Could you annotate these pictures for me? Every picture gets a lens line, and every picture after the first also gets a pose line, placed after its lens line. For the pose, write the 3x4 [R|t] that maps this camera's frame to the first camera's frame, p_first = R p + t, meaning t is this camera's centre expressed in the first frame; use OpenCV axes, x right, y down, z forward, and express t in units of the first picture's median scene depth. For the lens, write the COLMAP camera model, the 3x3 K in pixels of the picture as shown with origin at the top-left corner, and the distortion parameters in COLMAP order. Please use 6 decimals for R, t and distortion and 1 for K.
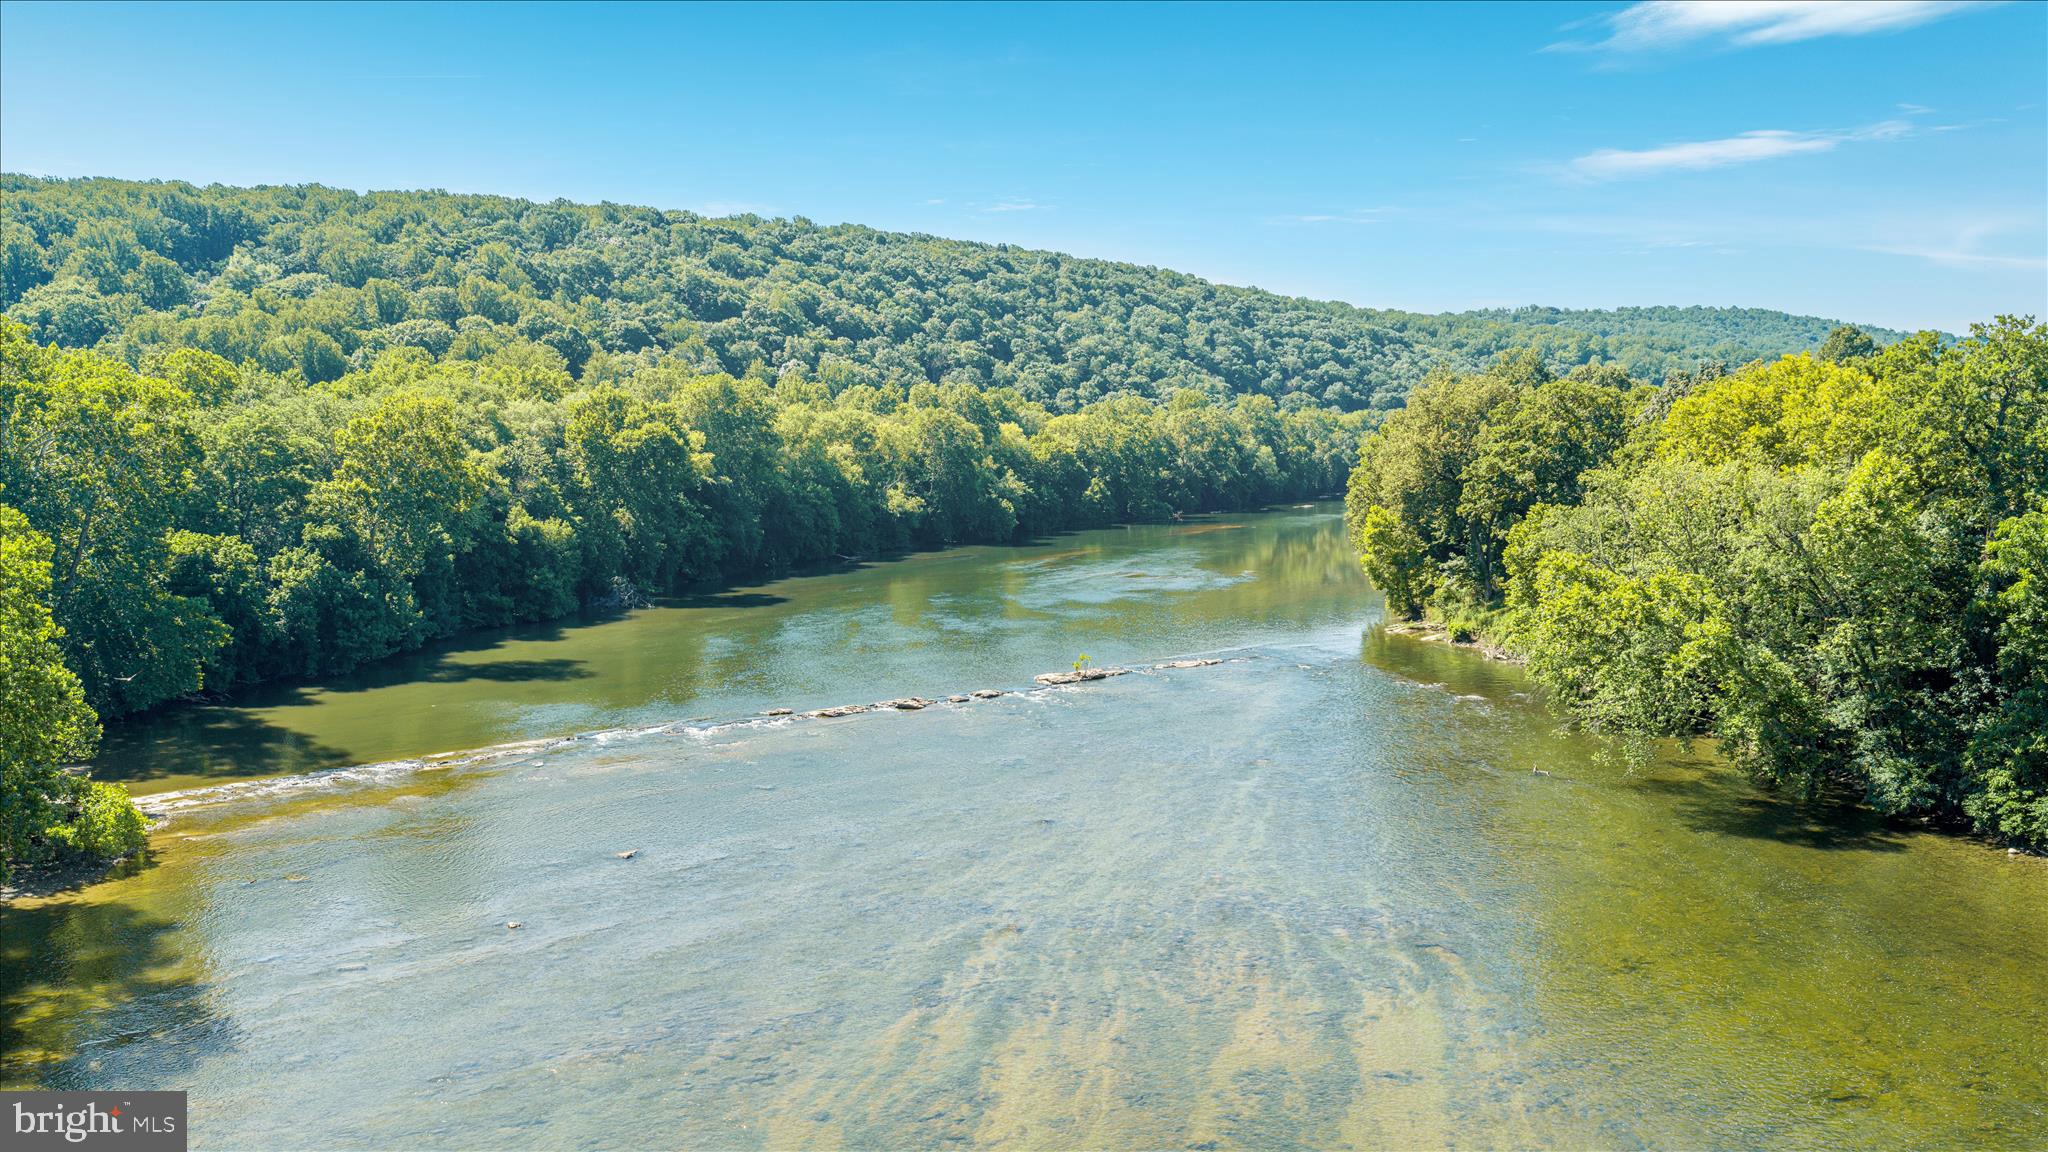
lens RADIAL K [[1696.5, 0, 1024.0], [0, 1696.5, 576.0], [0, 0, 1]] dist [0.034107, -0.075560]
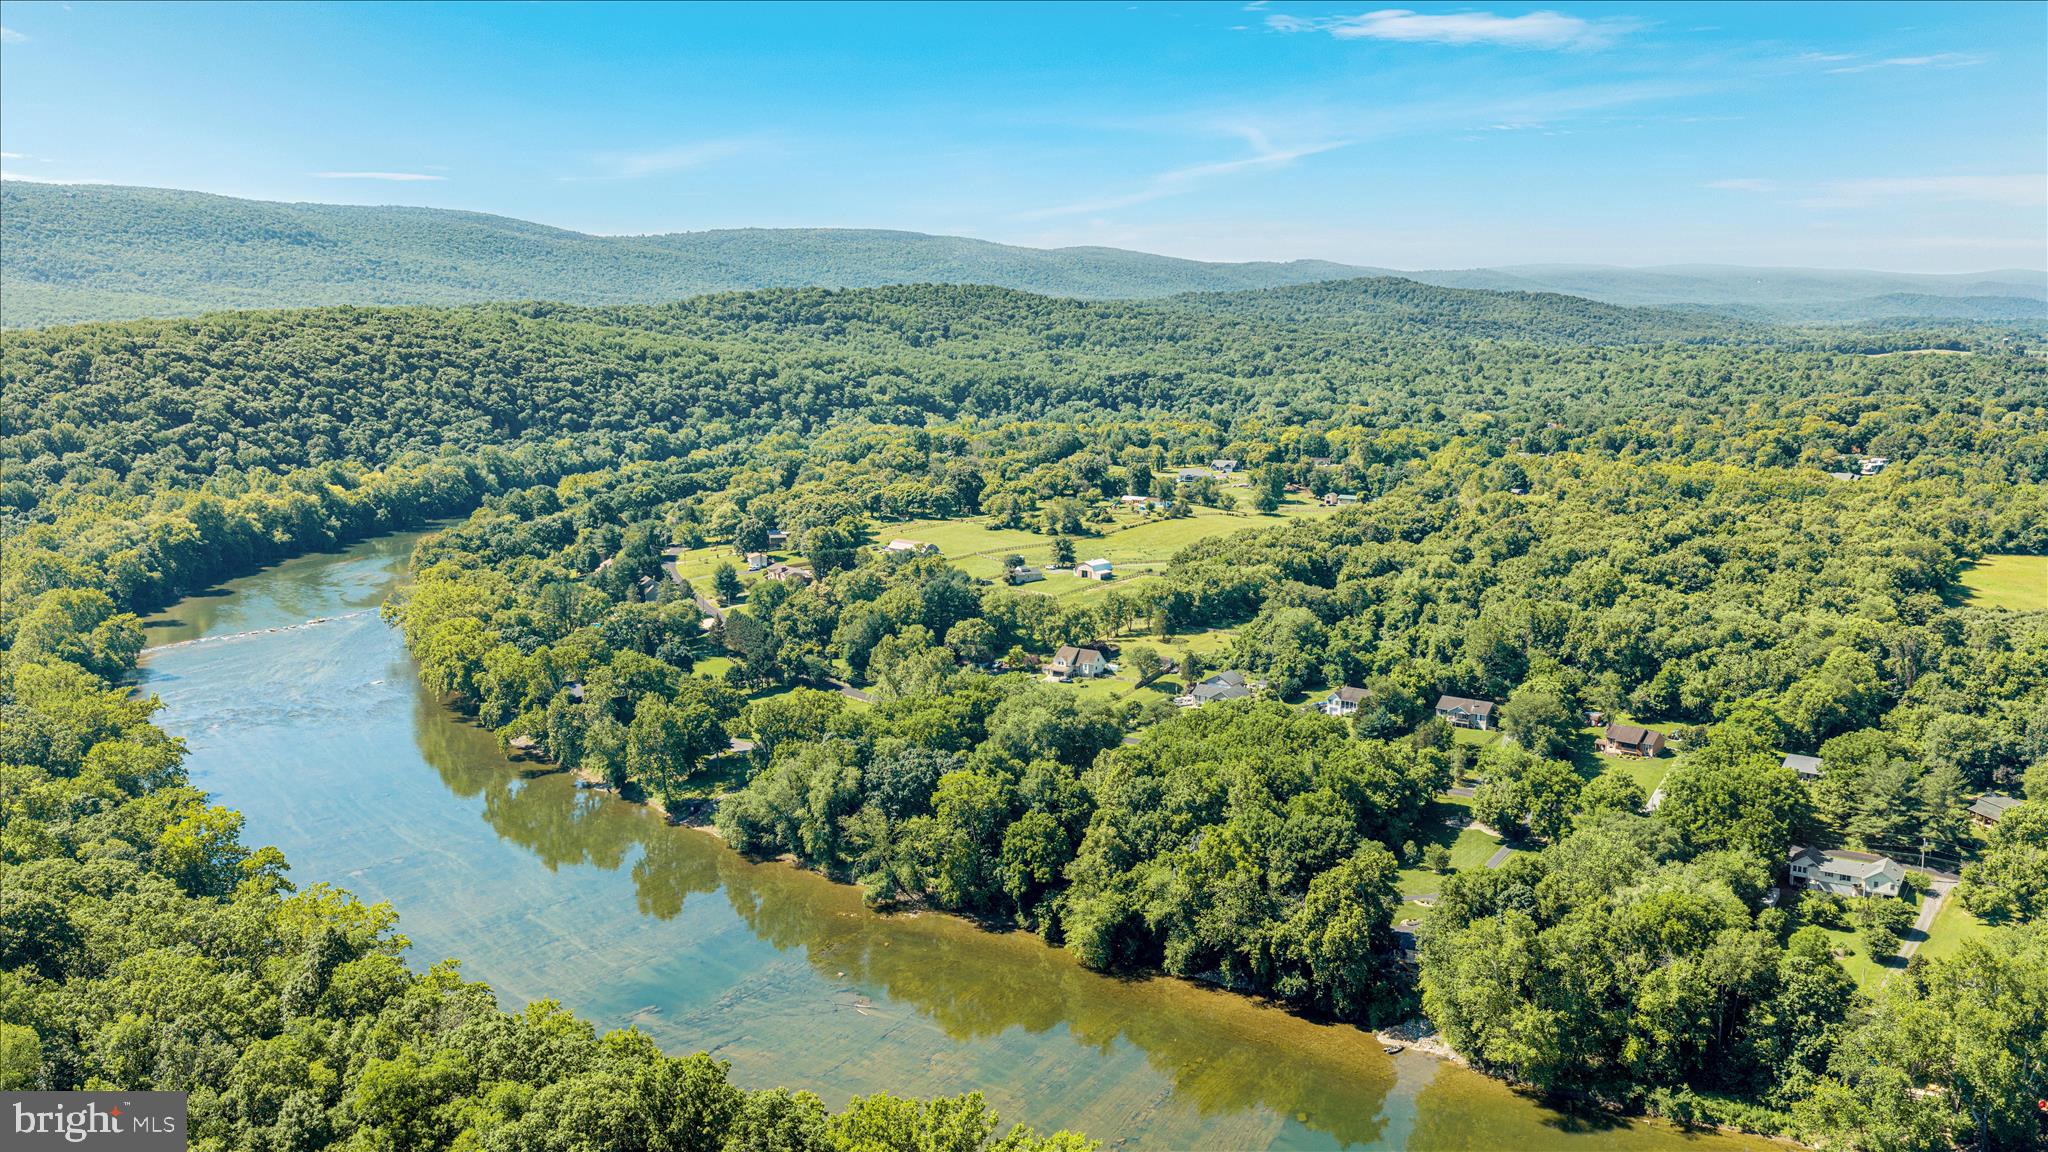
lens RADIAL K [[1696.5, 0, 1024.0], [0, 1696.5, 576.0], [0, 0, 1]] dist [0.034107, -0.075560]
pose [[0.949966, -0.030620, 0.310849, 0.105998], [0.007009, 0.997023, 0.076790, -0.099786], [-0.312275, -0.070769, 0.947352, -0.970196]]
